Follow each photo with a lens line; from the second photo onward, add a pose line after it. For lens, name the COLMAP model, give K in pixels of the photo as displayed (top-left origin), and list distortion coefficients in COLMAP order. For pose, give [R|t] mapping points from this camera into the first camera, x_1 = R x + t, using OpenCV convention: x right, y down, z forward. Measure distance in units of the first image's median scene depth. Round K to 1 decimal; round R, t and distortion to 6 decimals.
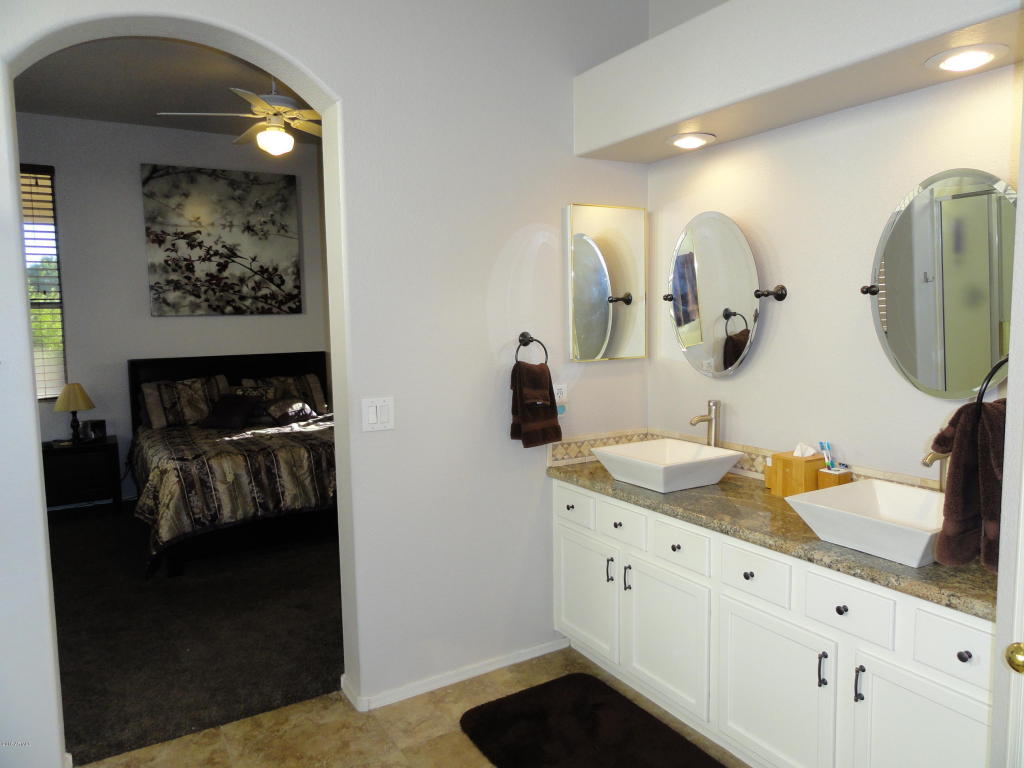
lens RADIAL K [[711.0, 0, 512.2], [0, 711.0, 385.7], [0, 0, 1]] dist [-0.004290, 0.006472]
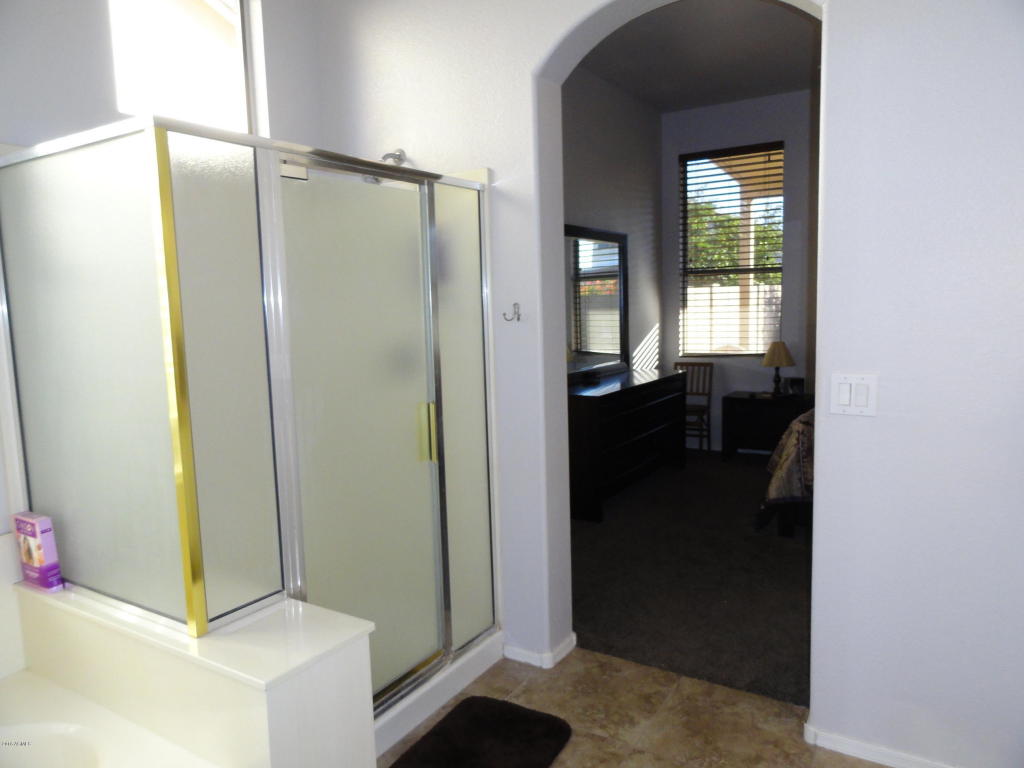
lens RADIAL K [[711.0, 0, 513.6], [0, 711.0, 378.5], [0, 0, 1]] dist [-0.004290, 0.006472]
pose [[0.448047, 0.103057, -0.888050, 0.154766], [-0.067183, 0.994406, 0.081503, -0.007486], [0.891482, 0.023144, 0.452464, 0.135462]]
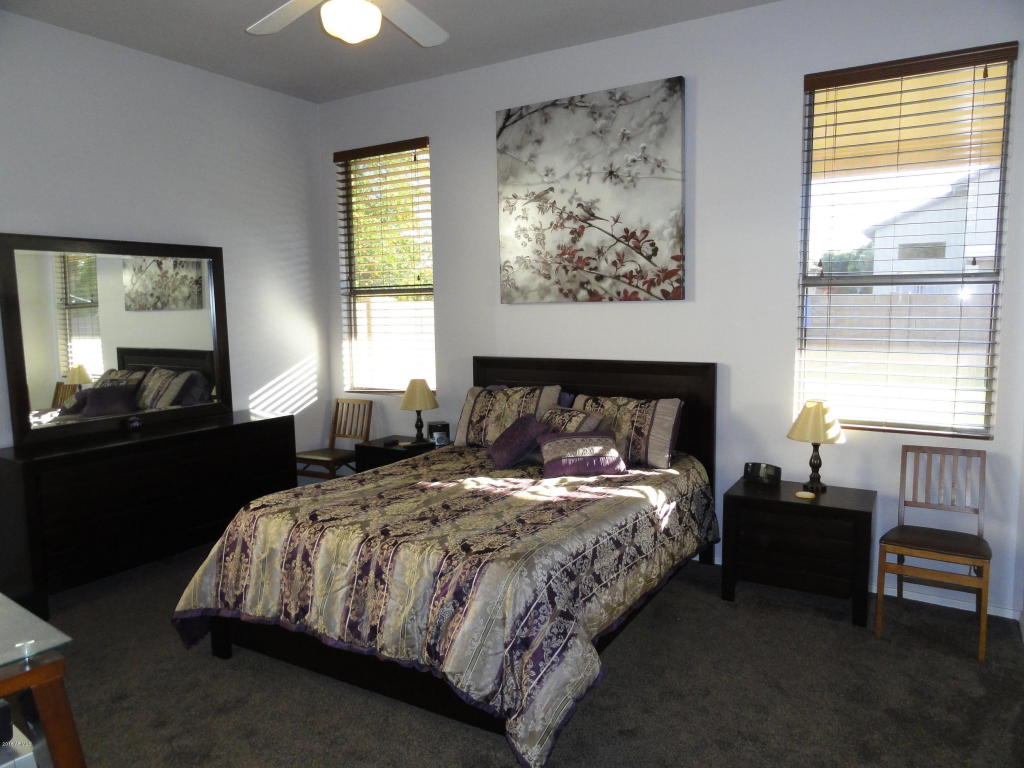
lens RADIAL K [[711.0, 0, 517.8], [0, 711.0, 381.8], [0, 0, 1]] dist [-0.004290, 0.006472]
pose [[0.460869, 0.109629, -0.880671, 0.210976], [-0.078482, 0.993488, 0.082602, -0.076058], [0.883991, 0.031048, 0.466471, 0.628349]]
